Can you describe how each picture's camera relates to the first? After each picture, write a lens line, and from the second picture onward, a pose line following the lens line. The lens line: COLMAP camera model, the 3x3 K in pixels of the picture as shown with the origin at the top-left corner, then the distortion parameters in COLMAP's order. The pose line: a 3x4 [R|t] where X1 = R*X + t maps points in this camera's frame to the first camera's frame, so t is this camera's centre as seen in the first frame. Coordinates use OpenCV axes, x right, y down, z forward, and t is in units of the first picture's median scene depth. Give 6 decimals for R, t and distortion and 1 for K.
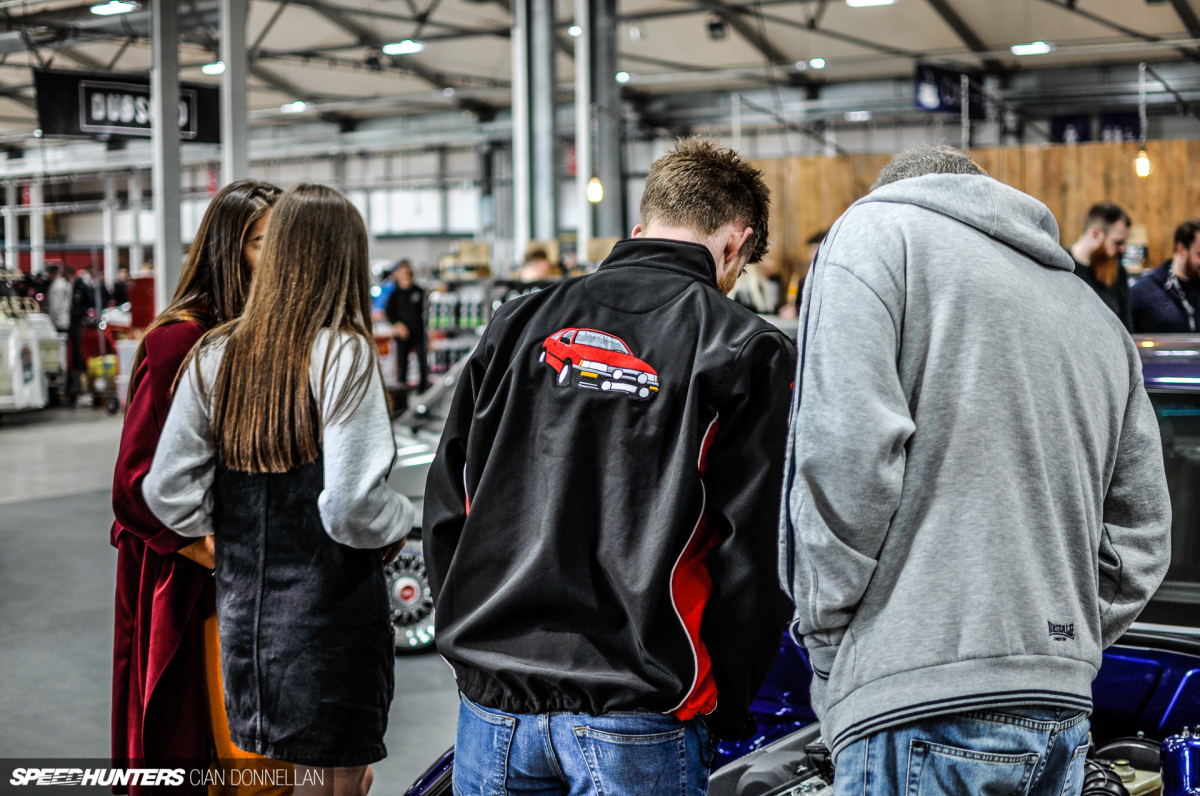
lens RADIAL K [[1803.2, 0, 600.0], [0, 1803.2, 398.0], [0, 0, 1]] dist [-0.086739, -0.136783]
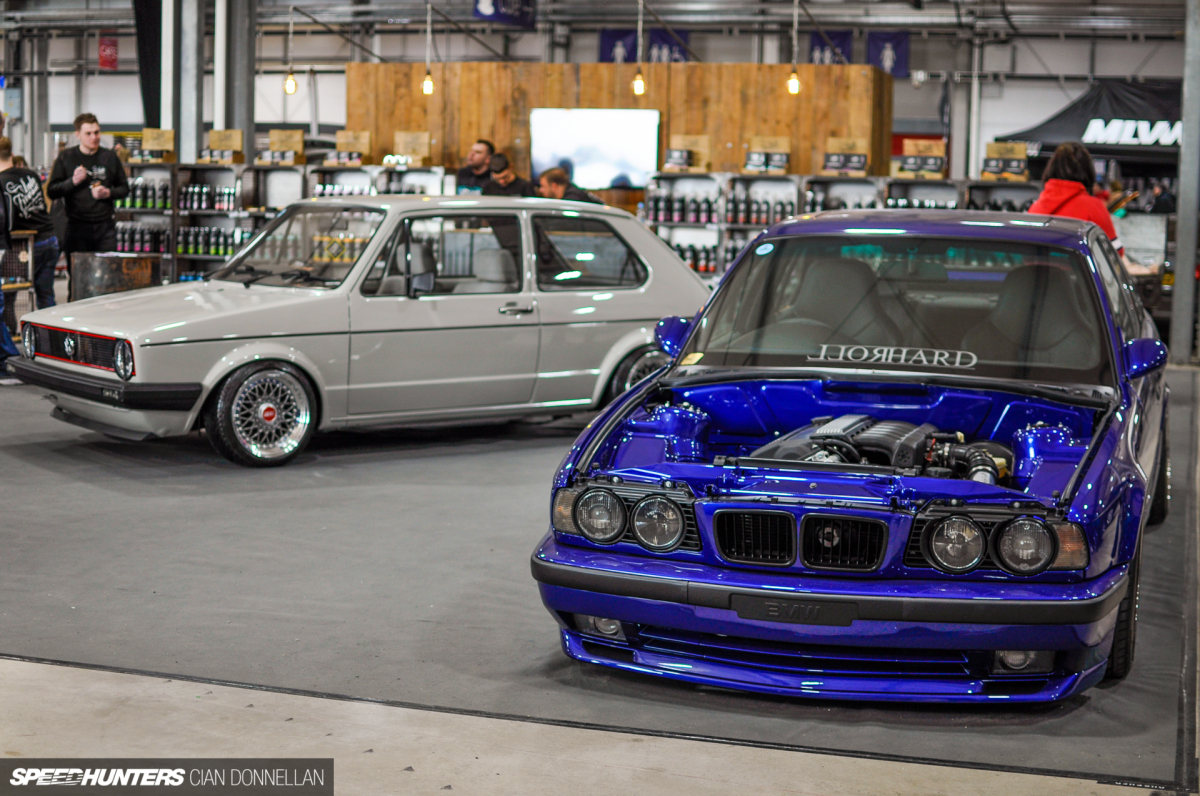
lens RADIAL K [[1803.2, 0, 600.0], [0, 1803.2, 398.0], [0, 0, 1]] dist [-0.086739, -0.136783]
pose [[0.968442, 0.007636, 0.249121, -0.089854], [-0.020692, 0.998543, 0.049830, 0.015432], [-0.248378, -0.053412, 0.967190, -0.101211]]
